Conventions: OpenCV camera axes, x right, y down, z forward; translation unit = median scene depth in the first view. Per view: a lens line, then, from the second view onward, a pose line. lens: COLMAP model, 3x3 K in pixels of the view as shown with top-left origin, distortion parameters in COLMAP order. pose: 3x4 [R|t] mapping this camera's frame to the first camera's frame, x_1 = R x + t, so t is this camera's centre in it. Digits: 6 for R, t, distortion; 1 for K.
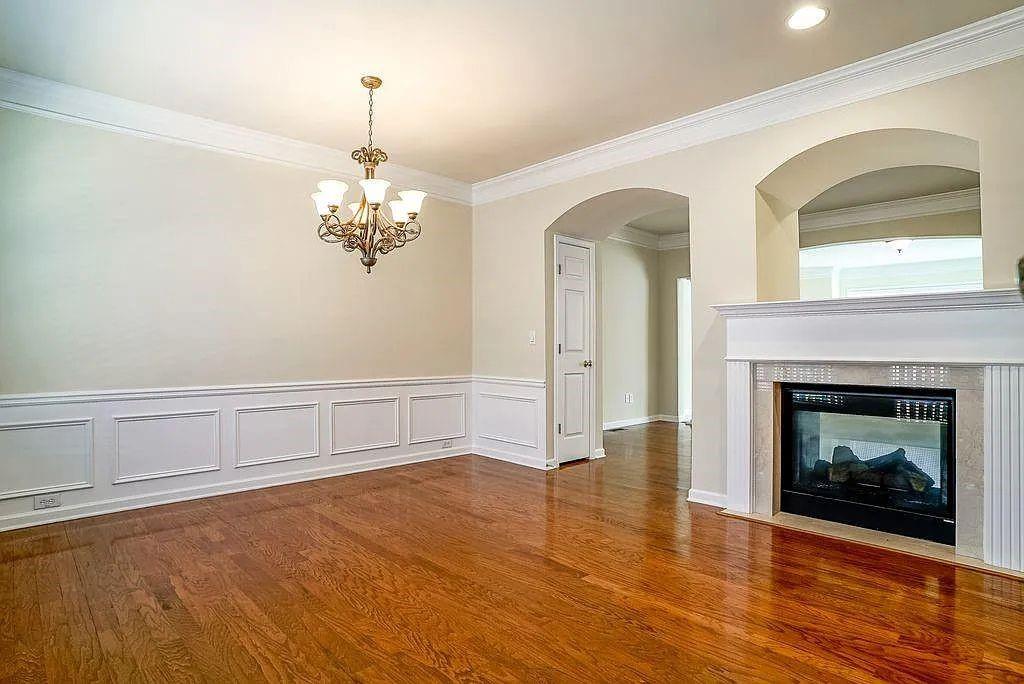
lens RADIAL K [[551.9, 0, 512.0], [0, 551.9, 342.0], [0, 0, 1]] dist [-0.082985, 0.047445]
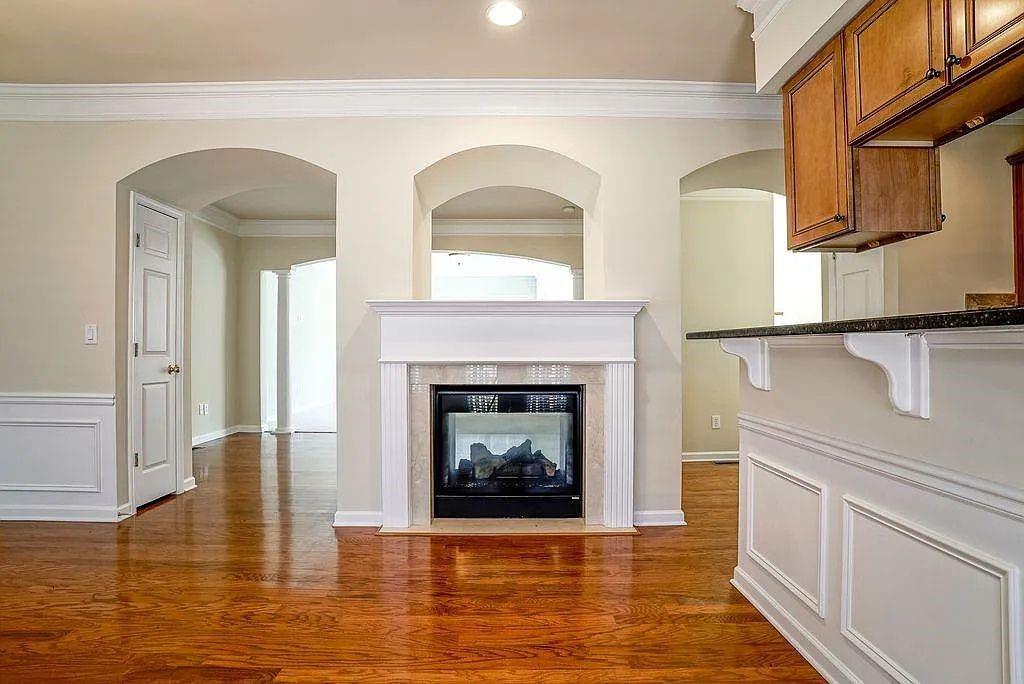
lens RADIAL K [[551.9, 0, 512.0], [0, 551.9, 342.0], [0, 0, 1]] dist [-0.082985, 0.047445]
pose [[0.692504, 0.009150, 0.721356, -0.113096], [-0.008108, 0.999955, -0.004900, 0.002403], [-0.721368, -0.002456, 0.692547, 0.218760]]
